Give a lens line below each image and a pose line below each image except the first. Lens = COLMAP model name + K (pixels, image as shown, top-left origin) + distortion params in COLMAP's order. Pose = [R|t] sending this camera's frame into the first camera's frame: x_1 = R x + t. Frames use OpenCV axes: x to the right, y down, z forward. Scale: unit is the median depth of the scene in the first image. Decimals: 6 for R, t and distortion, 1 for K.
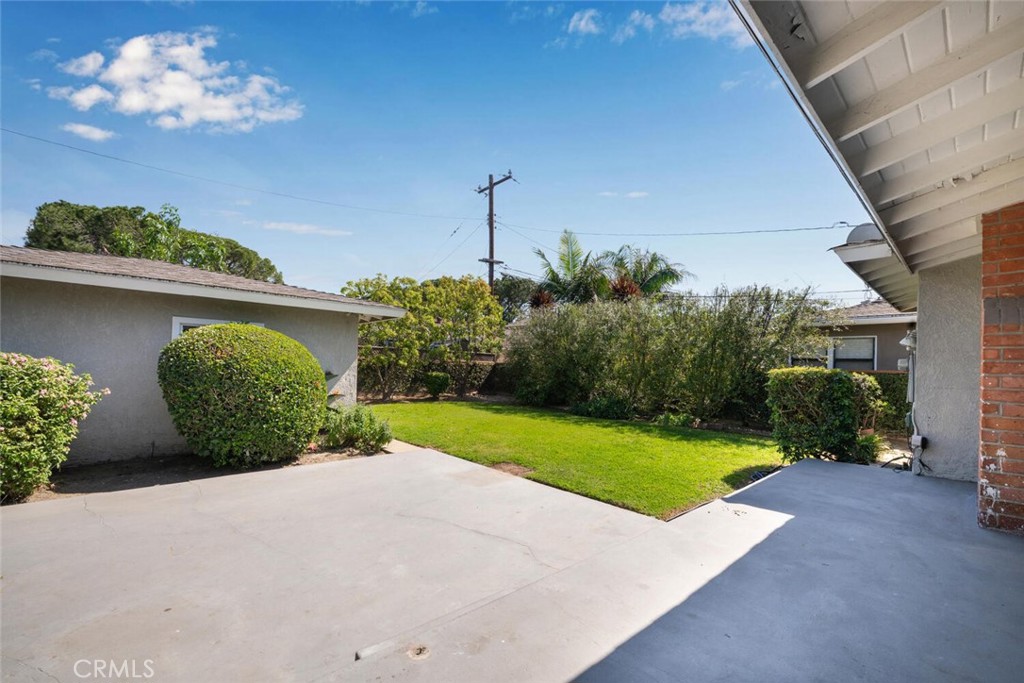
lens RADIAL K [[427.2, 0, 512.2], [0, 427.2, 368.4], [0, 0, 1]] dist [-0.002752, -0.000328]
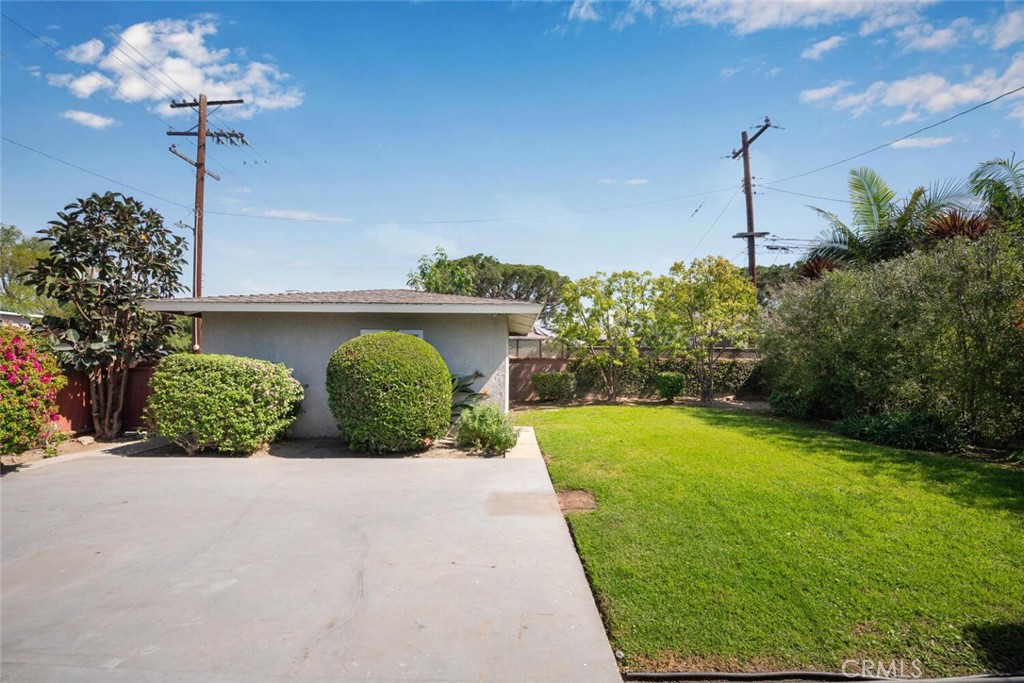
lens RADIAL K [[414.7, 0, 510.1], [0, 414.7, 355.1], [0, 0, 1]] dist [-0.029728, -0.000212]
pose [[0.739690, -0.033841, -0.672096, 0.195007], [0.009843, 0.999172, -0.039478, 0.005082], [0.672876, 0.022586, 0.739411, 0.188383]]
